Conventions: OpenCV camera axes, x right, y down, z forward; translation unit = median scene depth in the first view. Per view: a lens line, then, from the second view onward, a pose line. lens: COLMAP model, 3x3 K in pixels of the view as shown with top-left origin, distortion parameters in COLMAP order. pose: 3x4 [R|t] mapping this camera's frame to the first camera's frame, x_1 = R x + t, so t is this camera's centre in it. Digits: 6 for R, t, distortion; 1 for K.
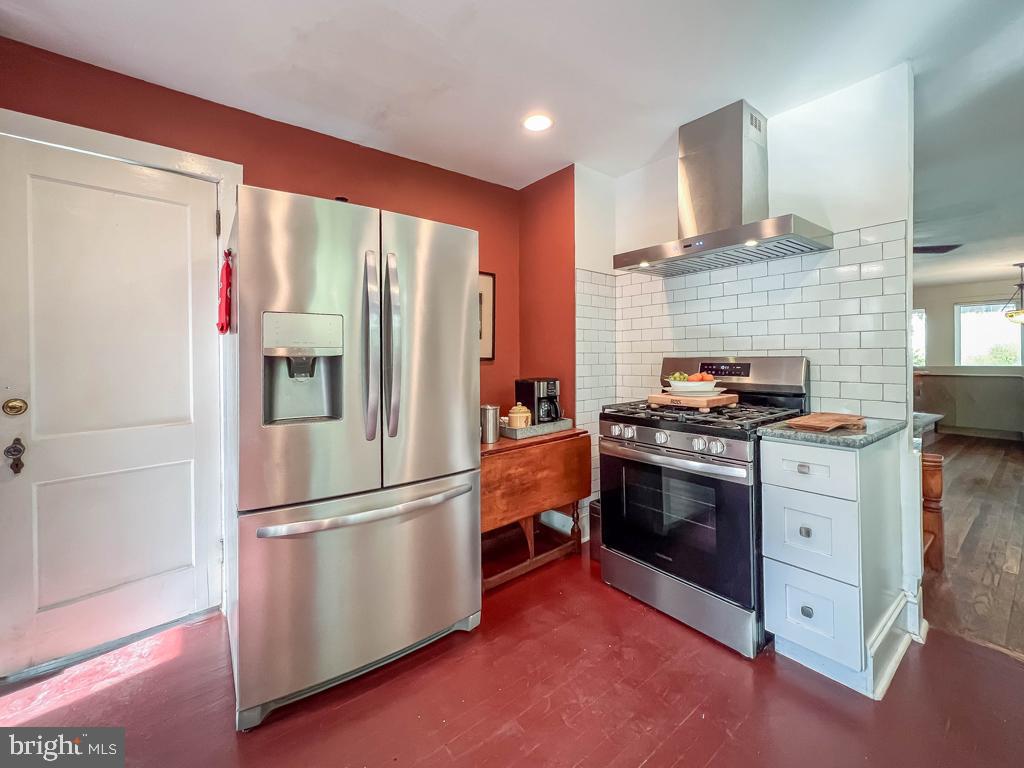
lens RADIAL K [[420.0, 0, 508.2], [0, 420.0, 364.8], [0, 0, 1]] dist [-0.001112, -0.000001]
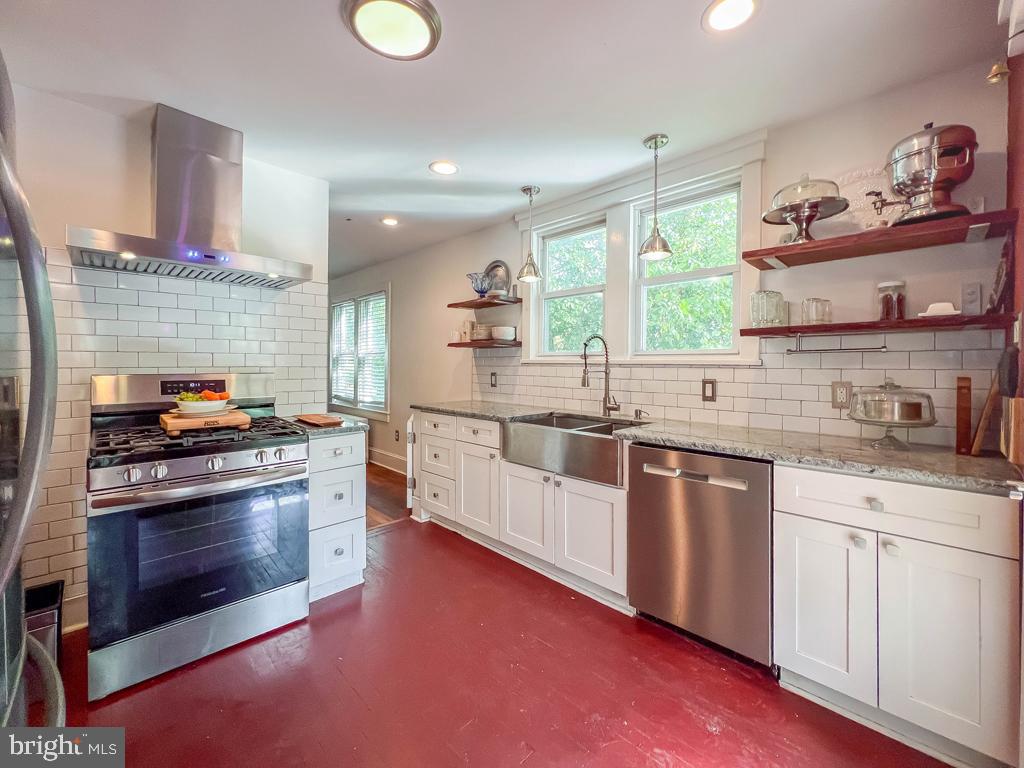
lens RADIAL K [[420.0, 0, 508.2], [0, 420.0, 364.8], [0, 0, 1]] dist [-0.001112, -0.000001]
pose [[-0.116481, 0.005240, 0.993179, -0.575909], [0.007433, 0.999963, -0.004404, -0.032418], [-0.993165, 0.006870, -0.116516, 0.423378]]
